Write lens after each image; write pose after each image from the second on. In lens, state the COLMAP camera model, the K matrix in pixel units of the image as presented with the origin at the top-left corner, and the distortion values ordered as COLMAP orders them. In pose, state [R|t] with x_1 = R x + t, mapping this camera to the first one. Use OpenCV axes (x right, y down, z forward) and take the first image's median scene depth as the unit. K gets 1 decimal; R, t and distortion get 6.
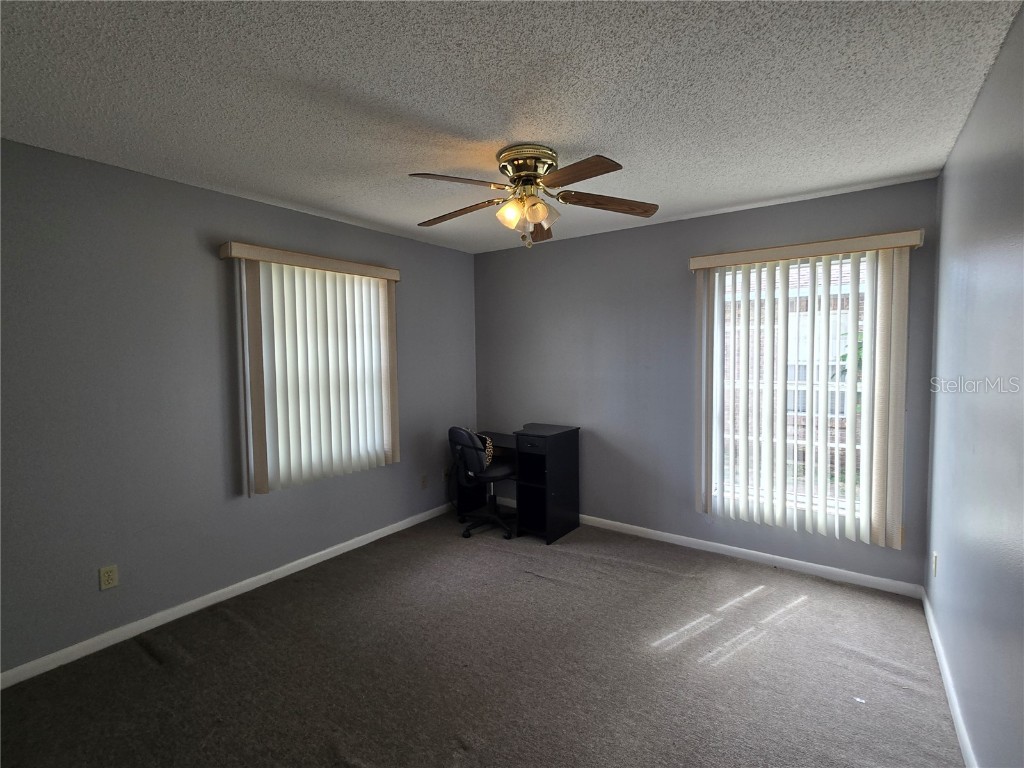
lens RADIAL K [[455.0, 0, 533.5], [0, 455.0, 374.7], [0, 0, 1]] dist [0.000857, 0.000041]
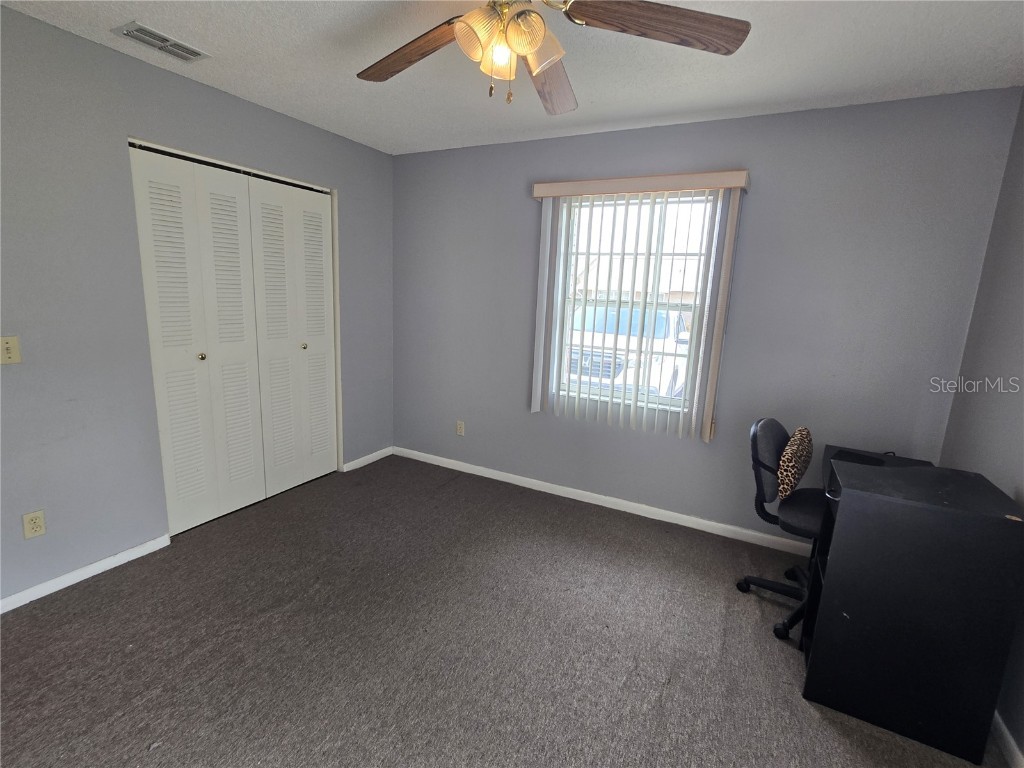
lens RADIAL K [[476.2, 0, 512.0], [0, 476.2, 384.0], [0, 0, 1]] dist [-0.005610, 0.000484]
pose [[0.144287, 0.213476, -0.966235, 0.494458], [-0.093160, 0.975046, 0.201511, -0.038310], [0.985141, 0.060939, 0.160573, 0.699046]]
